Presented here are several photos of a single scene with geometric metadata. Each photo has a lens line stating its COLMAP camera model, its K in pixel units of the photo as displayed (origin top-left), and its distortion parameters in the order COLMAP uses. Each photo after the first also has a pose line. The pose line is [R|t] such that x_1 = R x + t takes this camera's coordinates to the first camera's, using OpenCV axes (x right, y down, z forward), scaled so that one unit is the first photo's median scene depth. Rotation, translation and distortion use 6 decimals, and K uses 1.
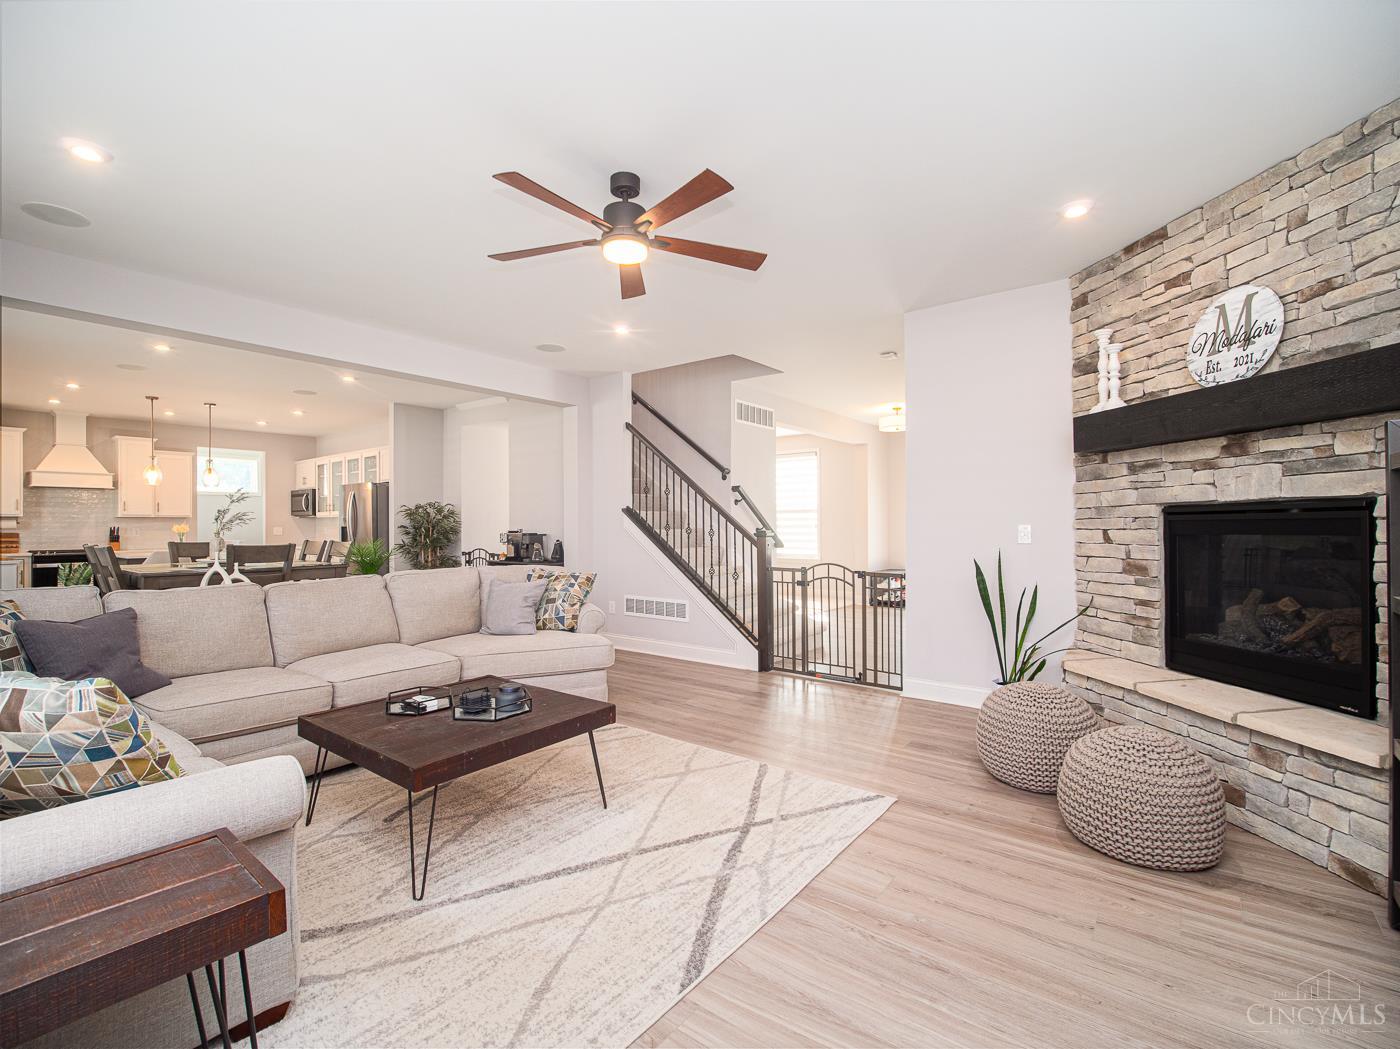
lens RADIAL K [[644.6, 0, 689.9], [0, 644.6, 525.1], [0, 0, 1]] dist [-0.013685, -0.001374]
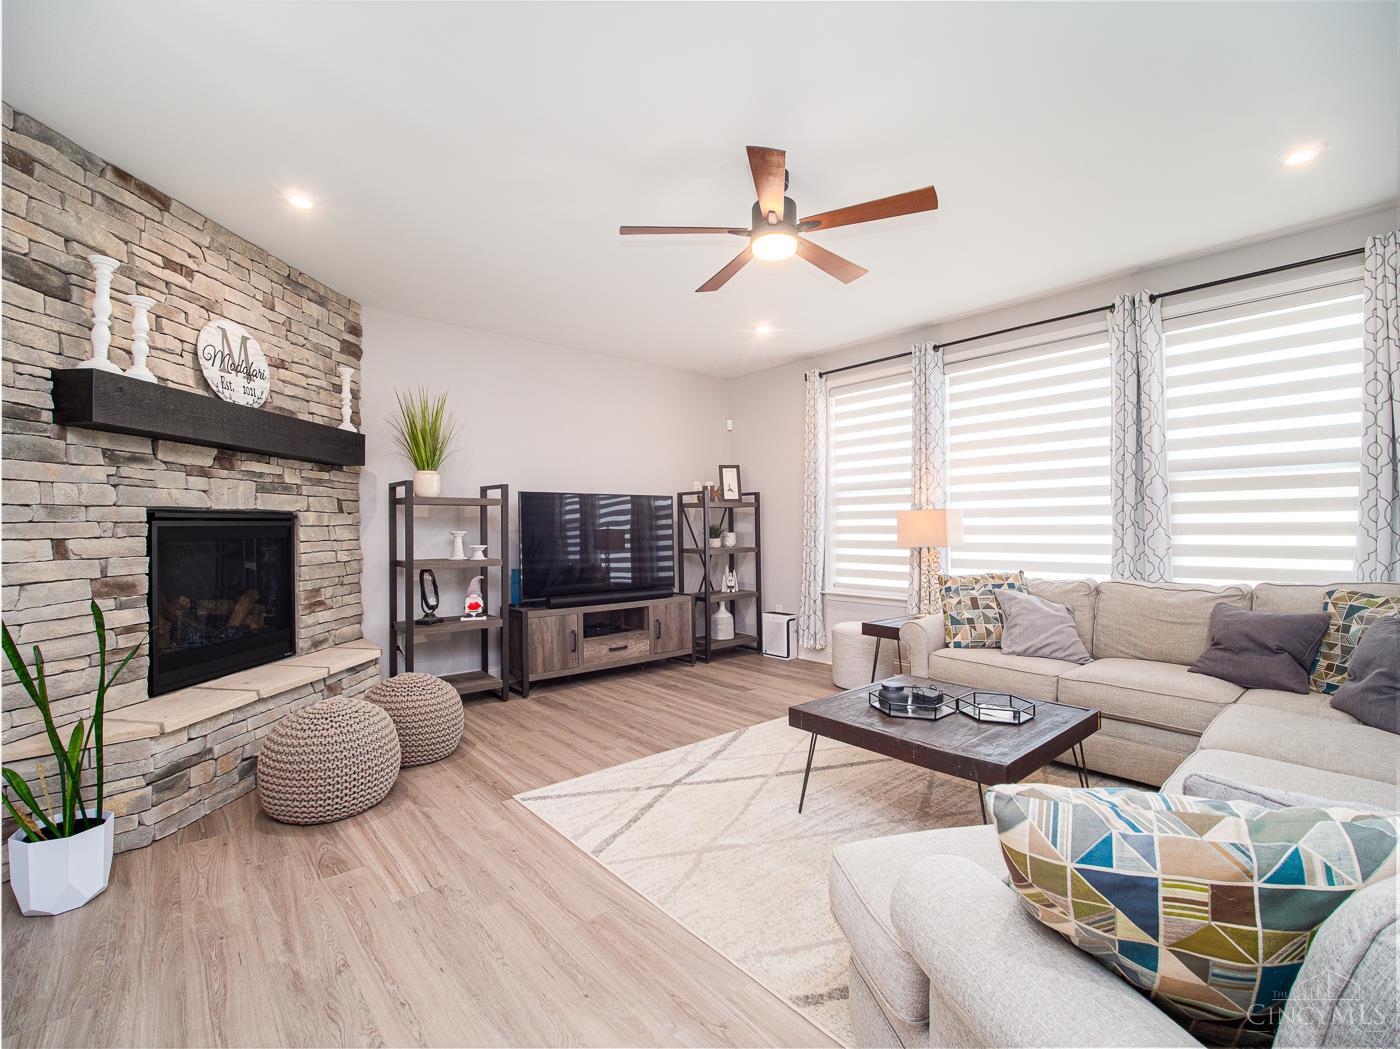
lens RADIAL K [[644.6, 0, 689.9], [0, 644.6, 525.1], [0, 0, 1]] dist [-0.013685, -0.001374]
pose [[-0.980074, 0.009602, 0.198399, -0.060688], [0.009163, 0.999953, -0.003131, 0.000211], [-0.198420, -0.001251, -0.980116, 0.733714]]
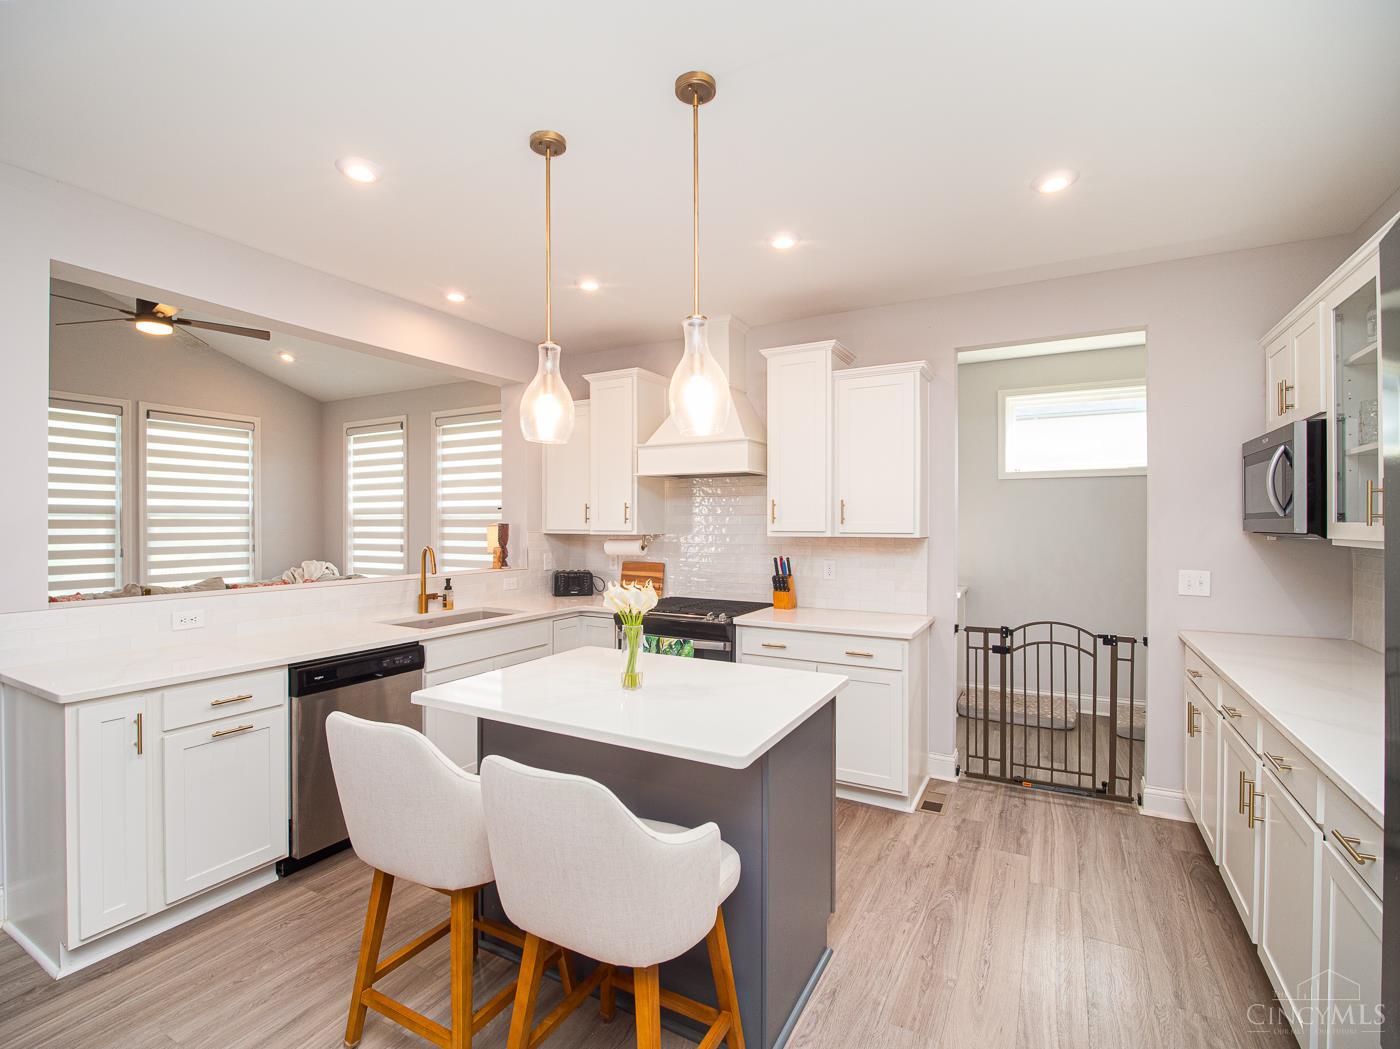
lens RADIAL K [[644.6, 0, 689.9], [0, 644.6, 525.1], [0, 0, 1]] dist [-0.013685, -0.001374]
pose [[0.167637, 0.008848, -0.985809, -0.542300], [-0.003169, 0.999959, 0.008436, -0.027533], [0.985844, 0.001710, 0.167658, 1.004731]]
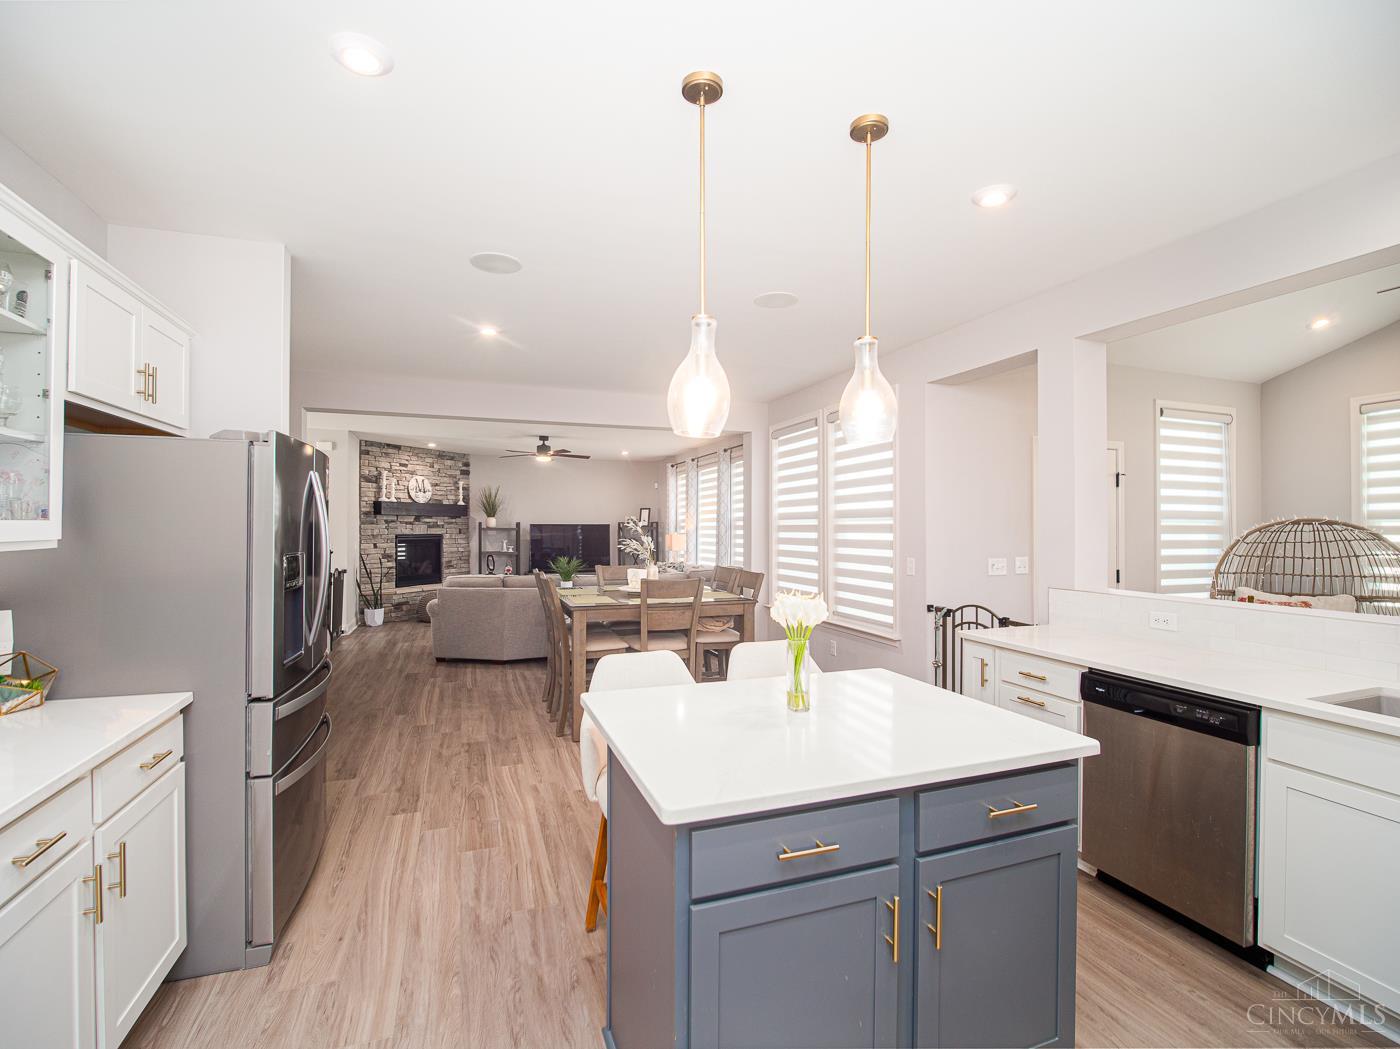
lens RADIAL K [[651.2, 0, 697.5], [0, 651.2, 529.7], [0, 0, 1]] dist [-0.001111, -0.000292]
pose [[-0.854980, 0.000416, 0.518661, -0.916837], [0.001324, 0.999998, 0.001381, -0.025121], [-0.518660, 0.001867, -0.854979, 1.264555]]
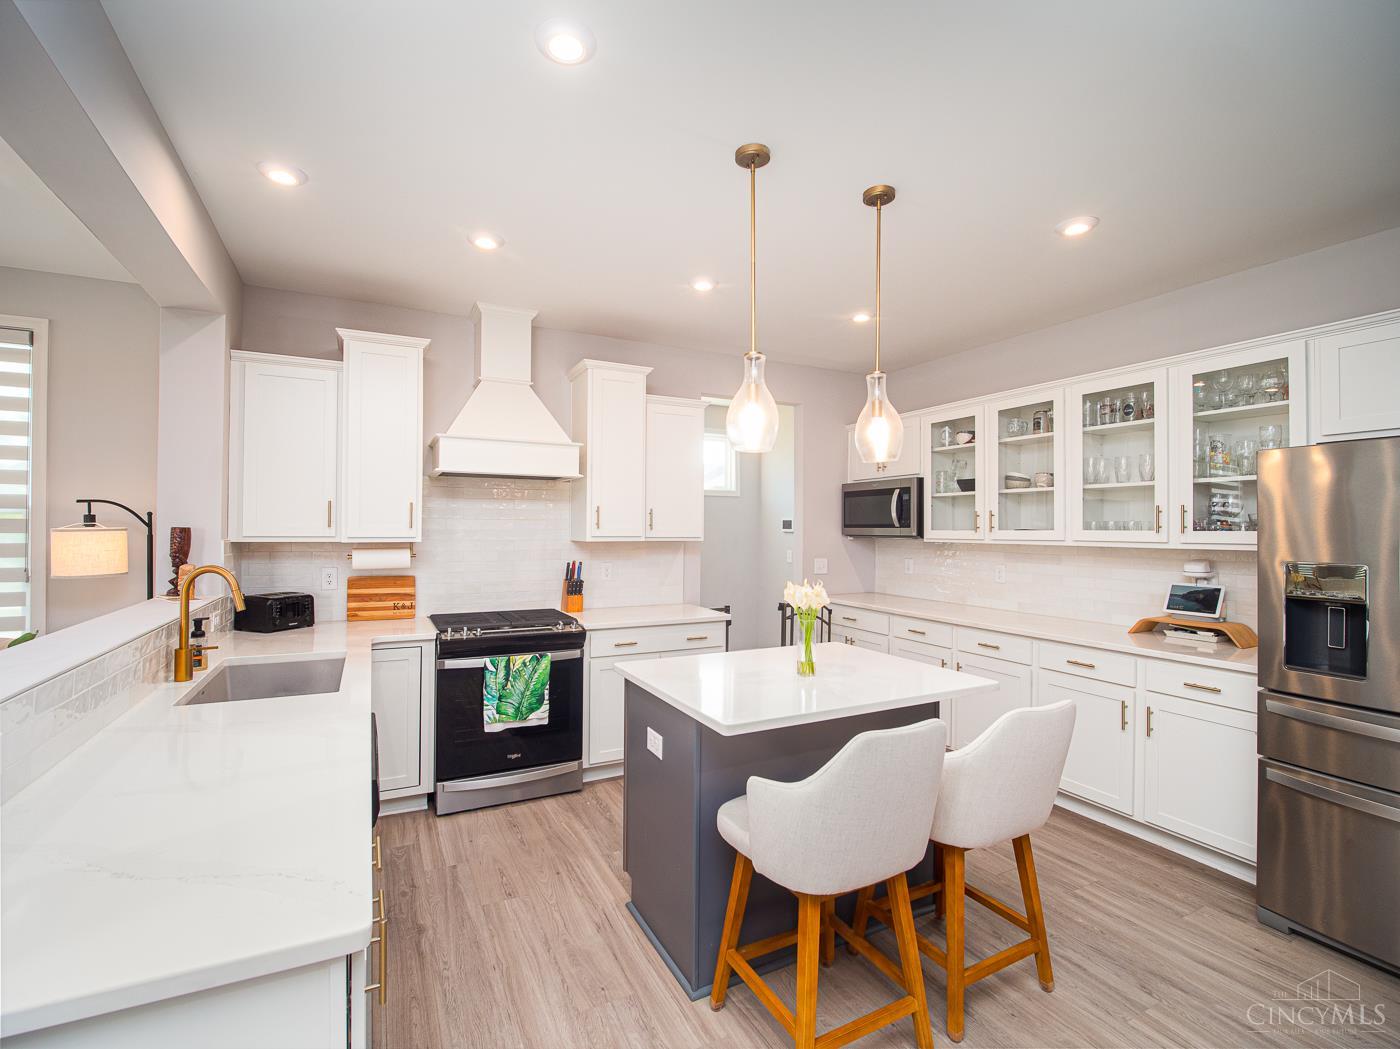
lens RADIAL K [[644.6, 0, 689.9], [0, 644.6, 525.1], [0, 0, 1]] dist [-0.013685, -0.001374]
pose [[0.907312, 0.009576, -0.420349, -0.738717], [-0.012360, 0.999916, -0.003898, -0.026866], [0.420276, 0.008732, 0.907354, 0.714384]]
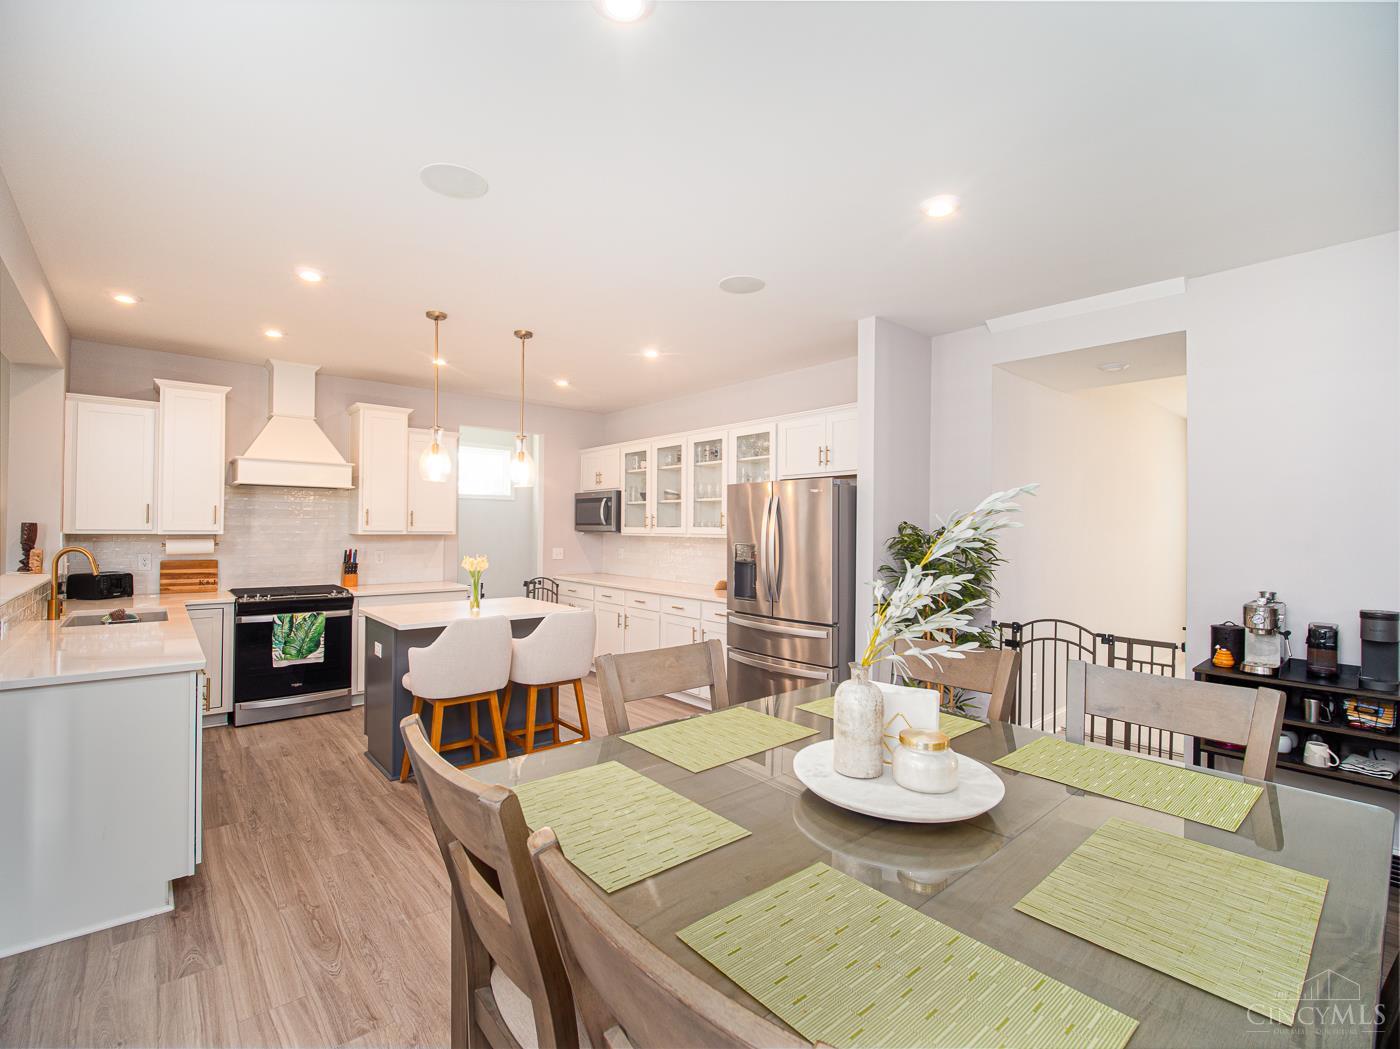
lens RADIAL K [[644.6, 0, 689.9], [0, 644.6, 525.1], [0, 0, 1]] dist [-0.013685, -0.001374]
pose [[0.981034, 0.015296, -0.193229, -0.532076], [-0.016305, 0.999860, -0.003633, -0.028328], [0.193147, 0.006715, 0.981147, 0.520165]]
